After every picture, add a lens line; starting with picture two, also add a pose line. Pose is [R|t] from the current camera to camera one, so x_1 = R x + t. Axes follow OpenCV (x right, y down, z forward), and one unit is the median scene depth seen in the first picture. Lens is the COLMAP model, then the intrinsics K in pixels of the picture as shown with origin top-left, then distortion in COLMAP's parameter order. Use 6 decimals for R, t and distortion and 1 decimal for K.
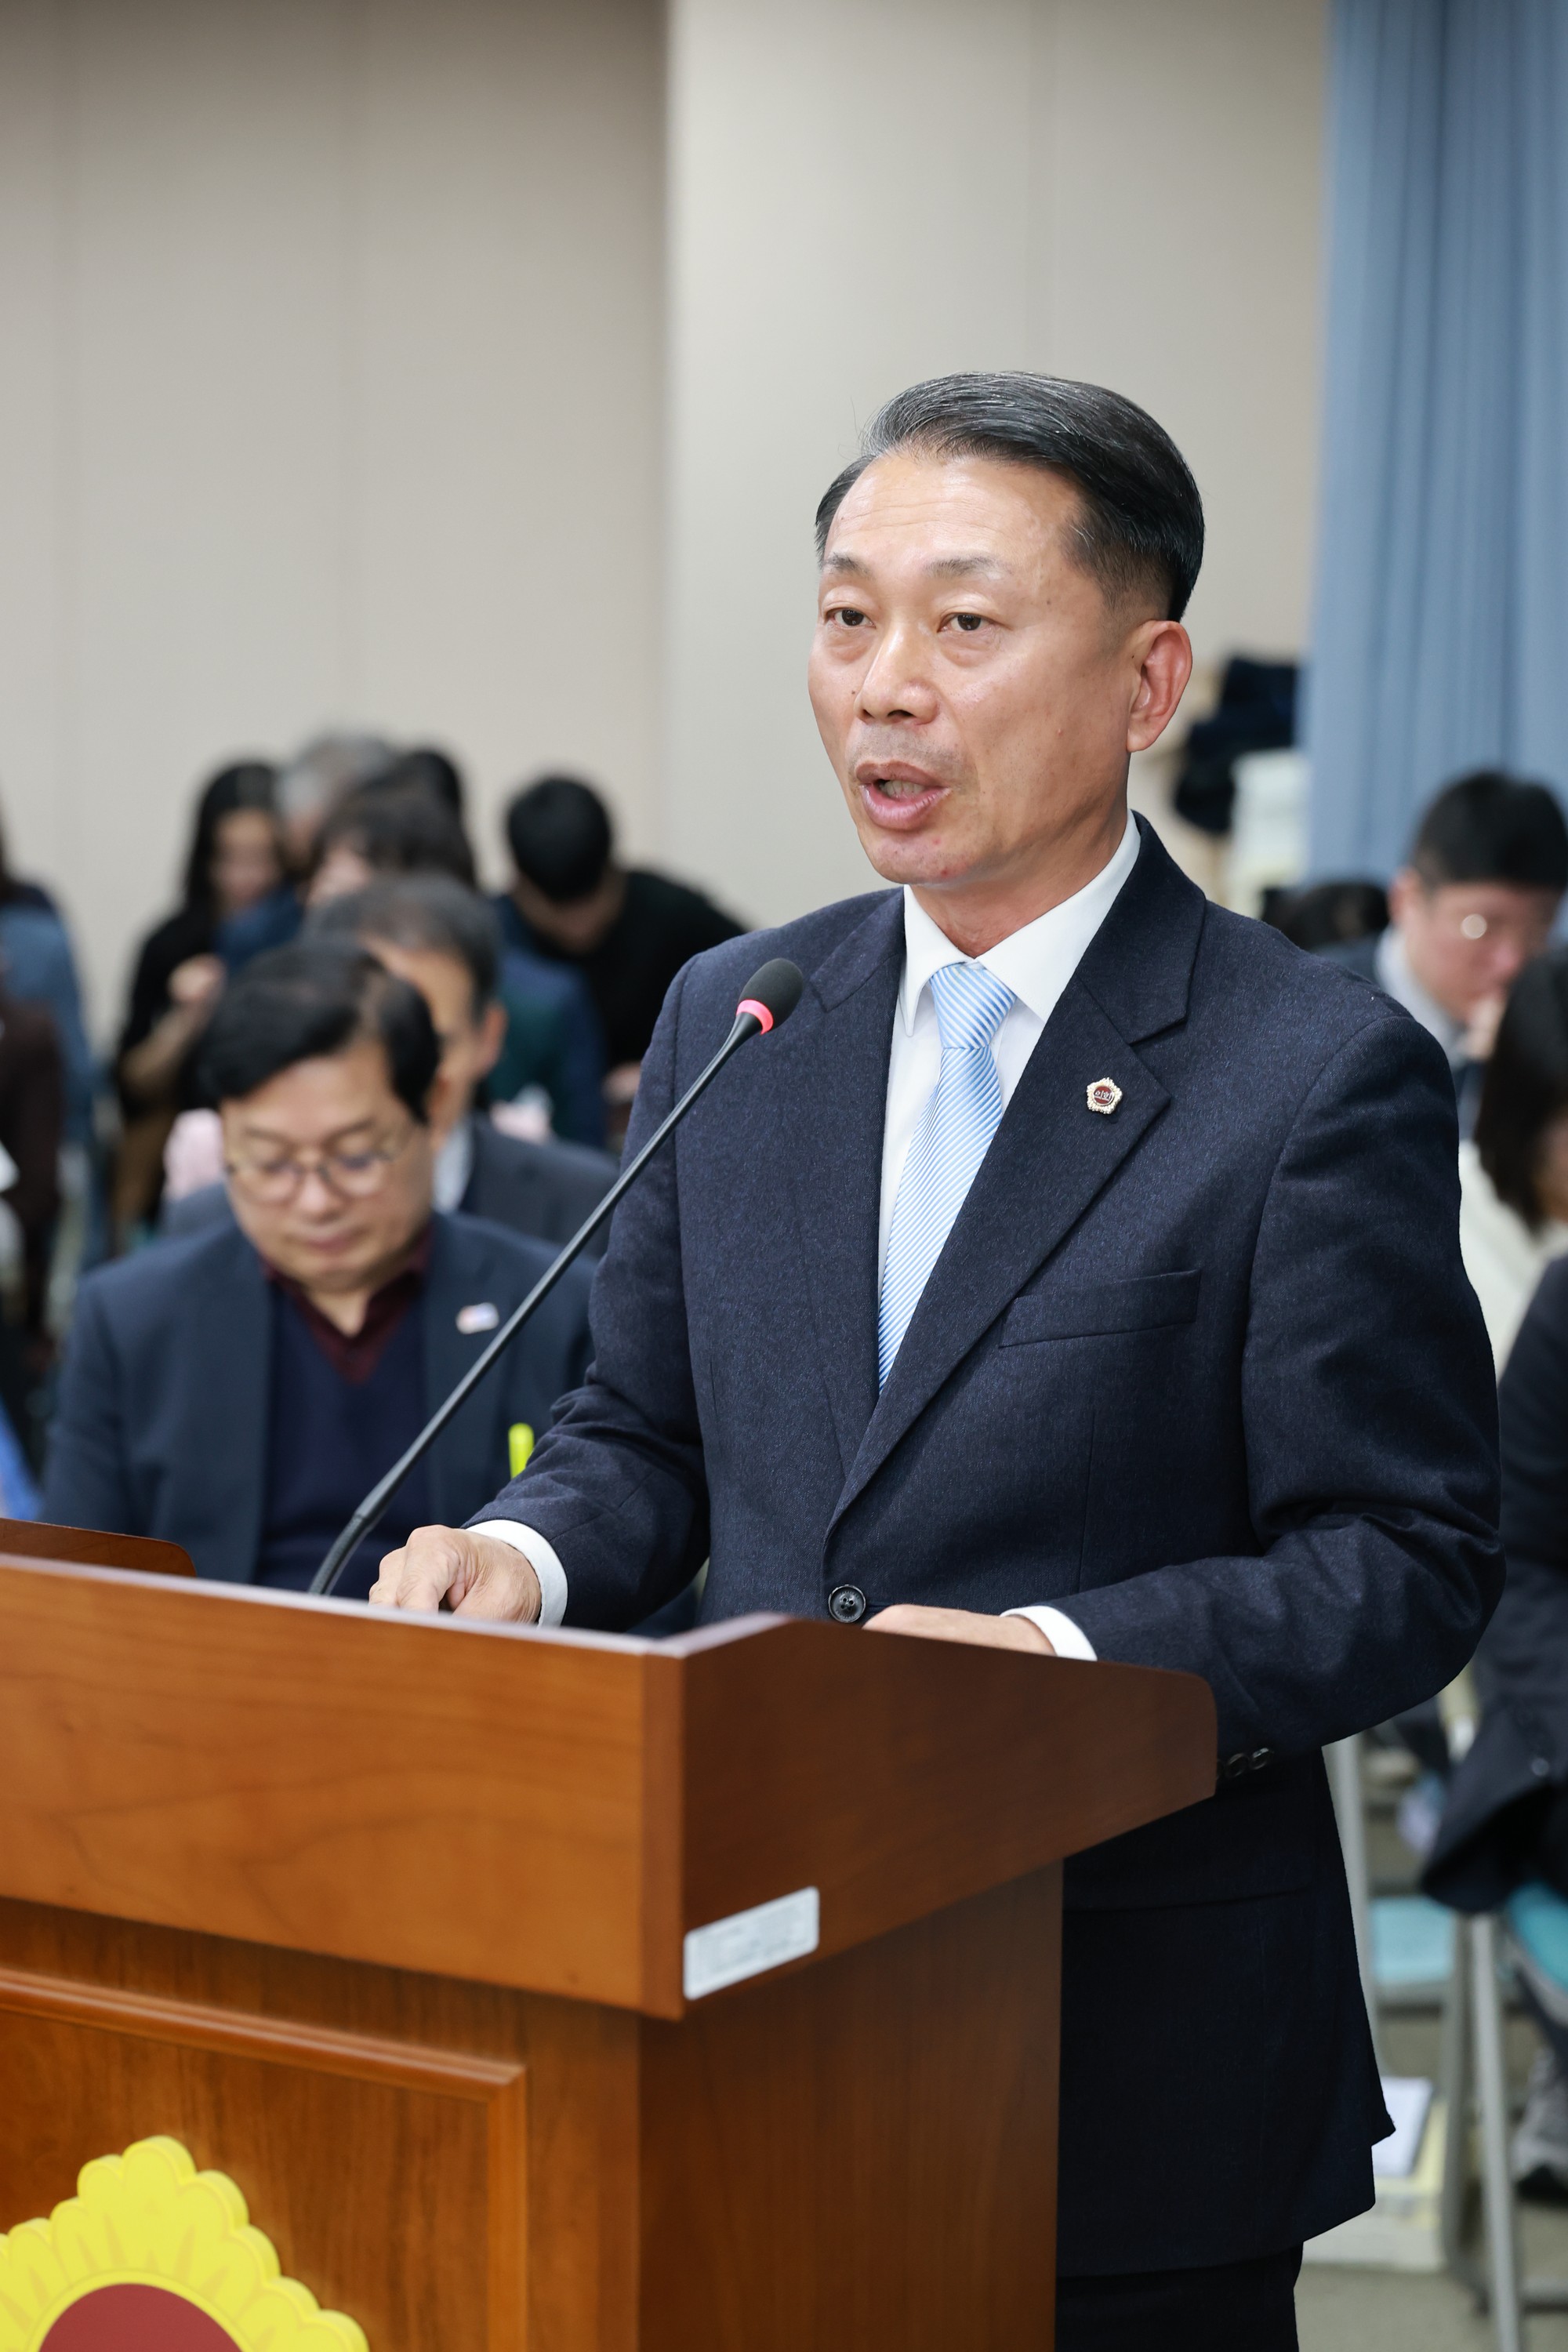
lens RADIAL K [[5175.3, 0, 784.0], [0, 5175.3, 1176.0], [0, 0, 1]] dist [-0.115735, -0.089643]
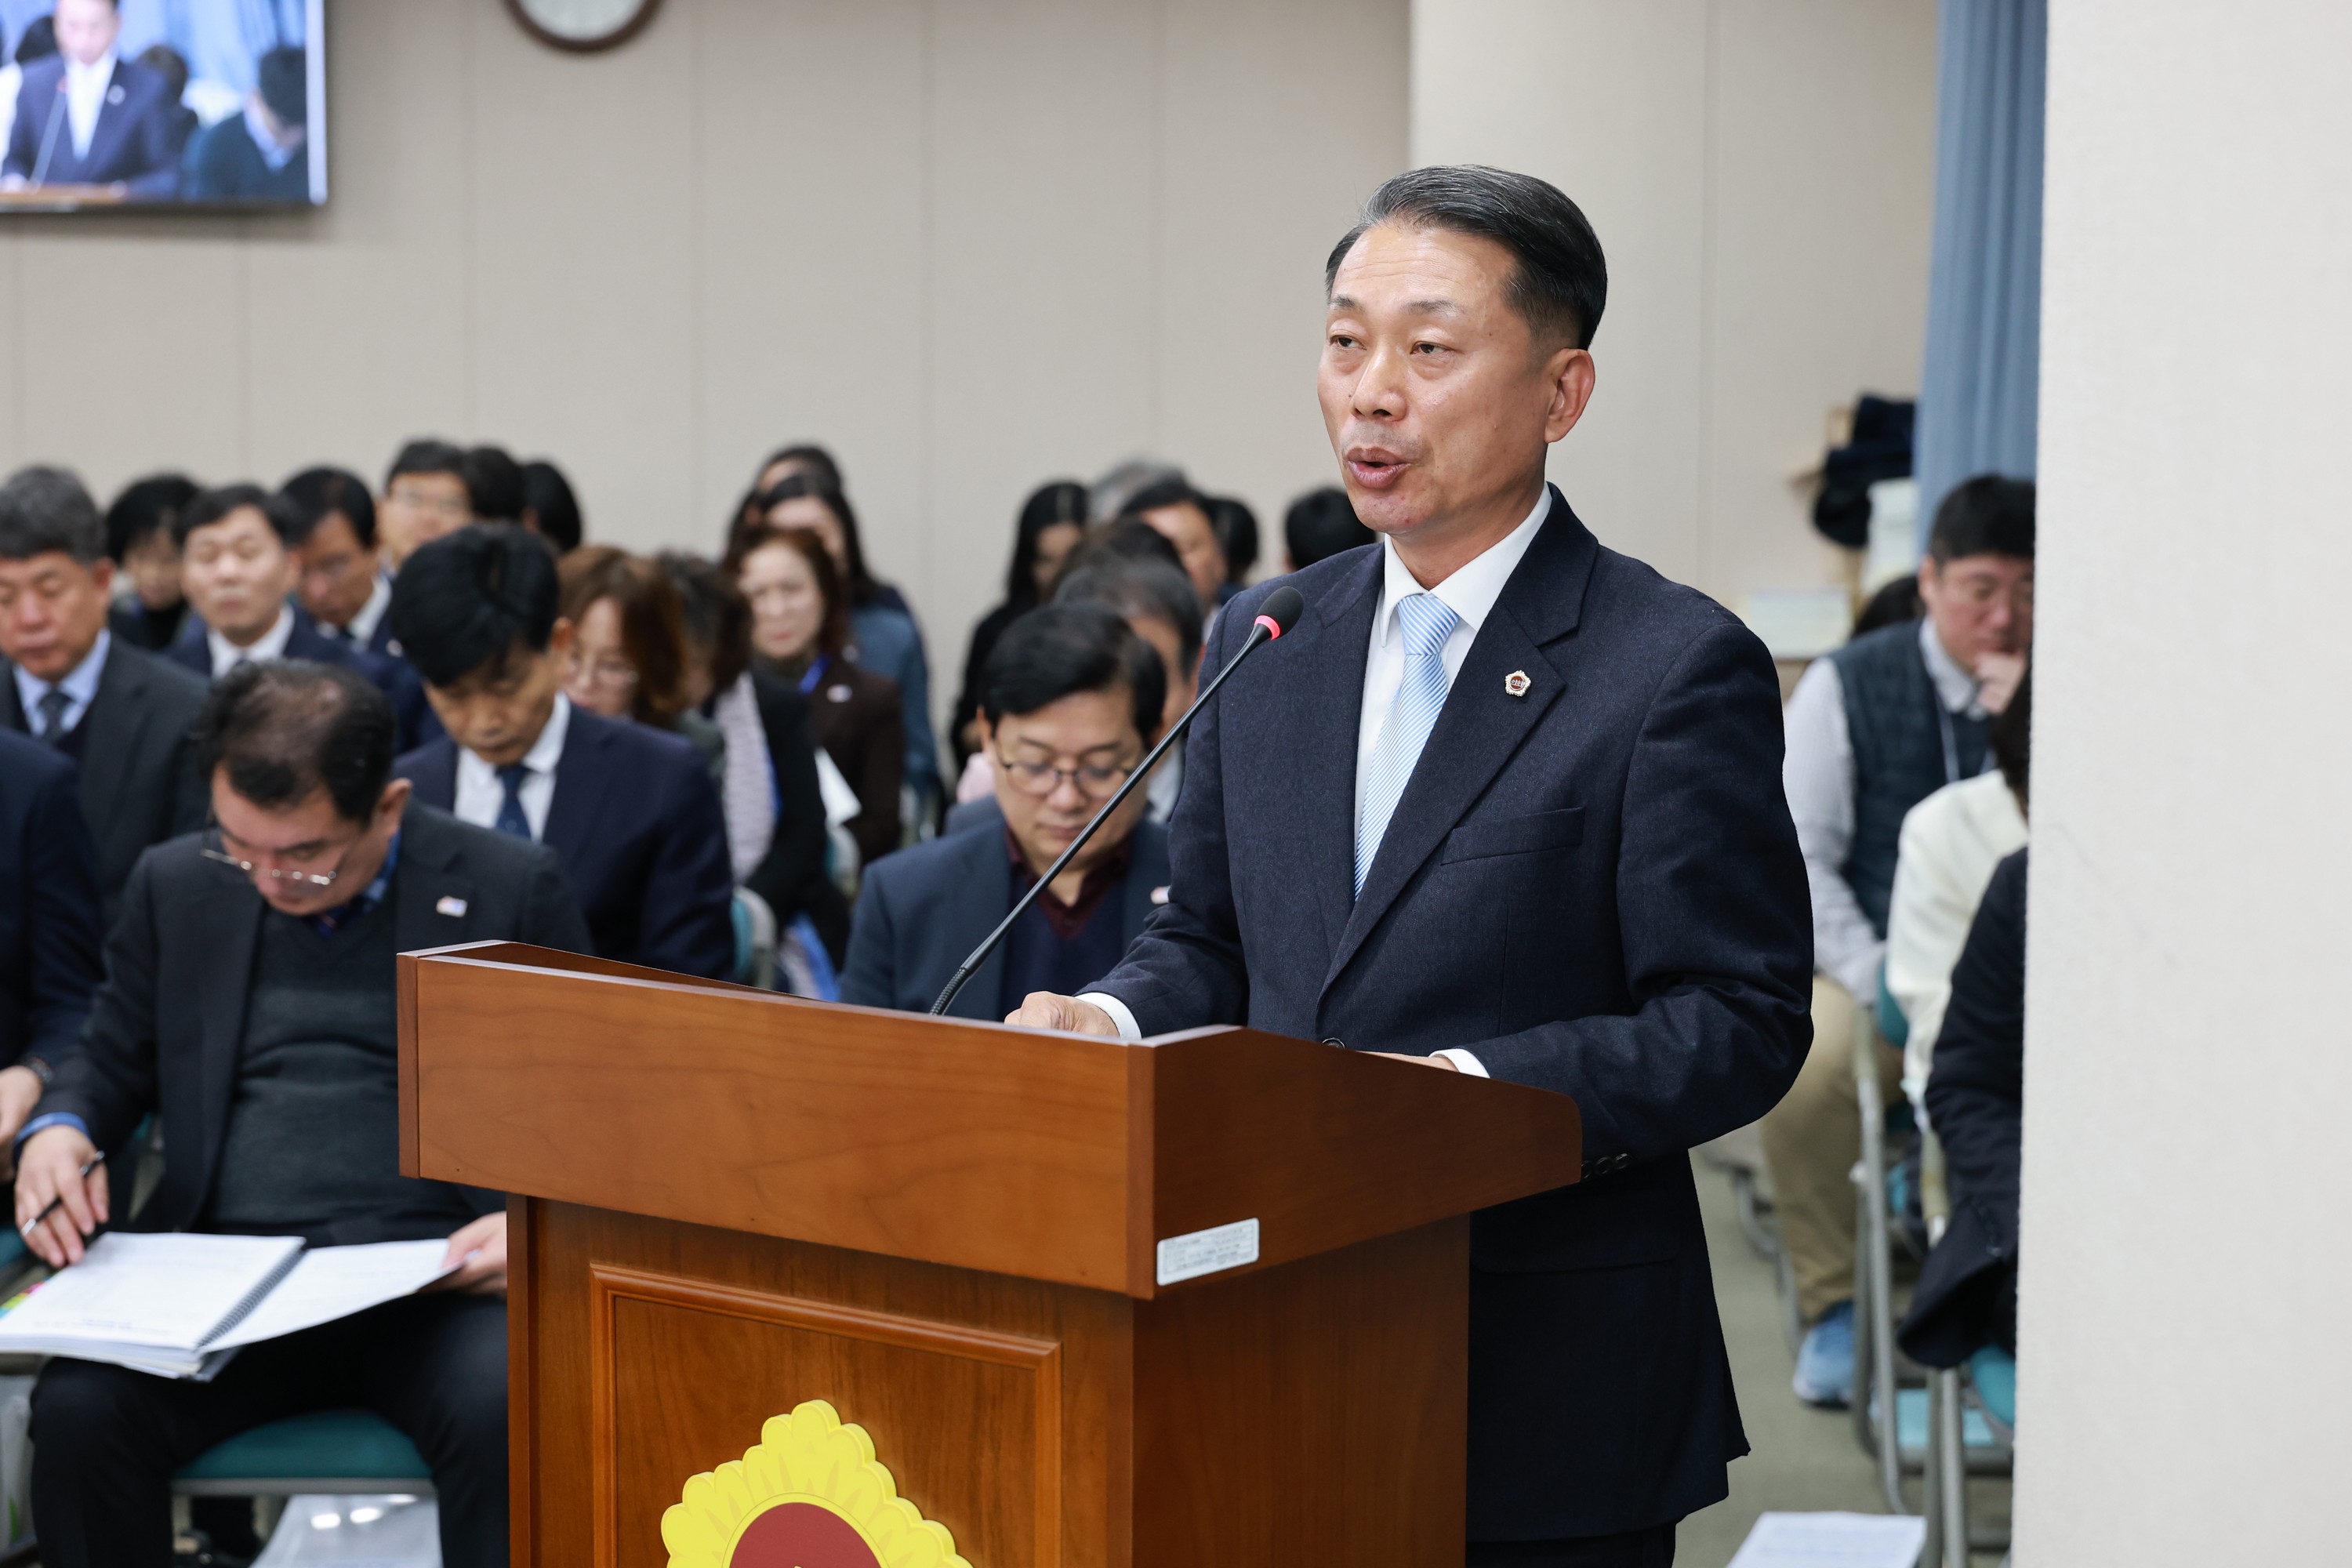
lens RADIAL K [[4432.8, 0, 1023.6], [0, 4432.8, 555.0], [0, 0, 1]] dist [-0.072036, -0.206637]
pose [[0.992034, -0.005492, -0.125852, 0.081083], [-0.002938, 0.997769, -0.066698, 0.030186], [0.125937, 0.066537, 0.989804, -0.198942]]
